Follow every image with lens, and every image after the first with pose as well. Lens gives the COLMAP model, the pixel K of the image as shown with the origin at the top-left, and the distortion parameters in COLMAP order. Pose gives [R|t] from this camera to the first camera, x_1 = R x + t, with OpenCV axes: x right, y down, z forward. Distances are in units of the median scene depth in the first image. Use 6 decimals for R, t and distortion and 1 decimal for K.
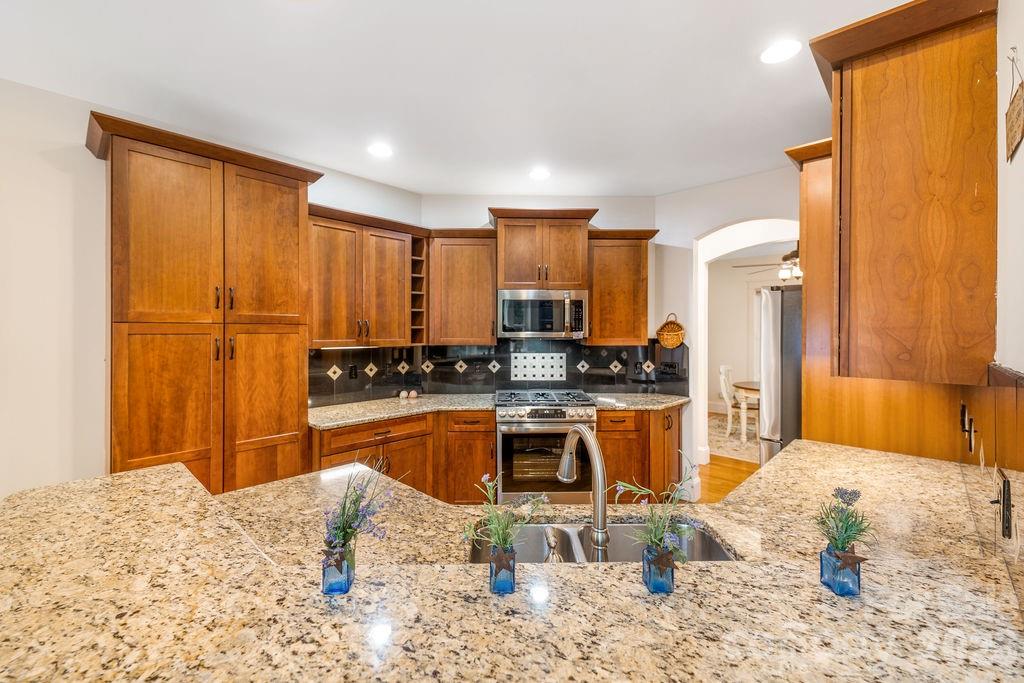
lens RADIAL K [[415.1, 0, 511.2], [0, 415.1, 328.0], [0, 0, 1]] dist [0.019684, -0.000127]
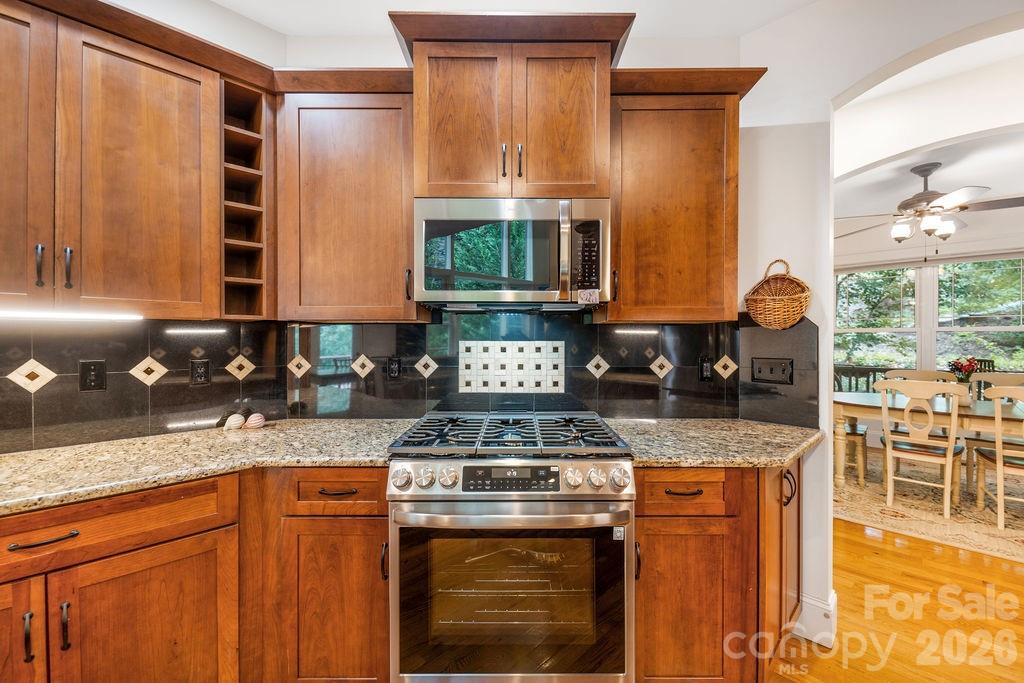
lens RADIAL K [[406.7, 0, 508.5], [0, 406.7, 341.2], [0, 0, 1]] dist [0.001184, -0.000266]
pose [[0.999581, -0.000493, -0.028927, 0.083528], [0.000885, 0.999908, 0.013519, 0.059397], [0.028918, -0.013539, 0.999490, 0.538135]]
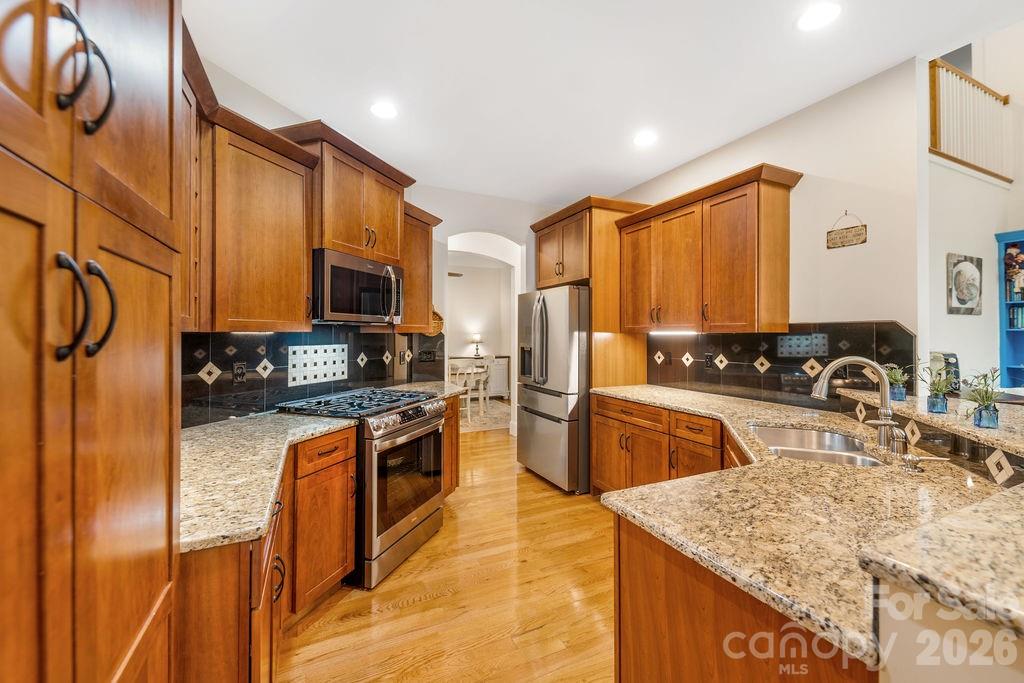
lens RADIAL K [[415.1, 0, 511.2], [0, 415.1, 328.0], [0, 0, 1]] dist [0.019684, -0.000127]
pose [[0.366824, 0.009164, 0.930245, -0.533305], [-0.008801, 0.999941, -0.006380, 0.035877], [-0.930249, -0.005847, 0.366883, 0.463964]]
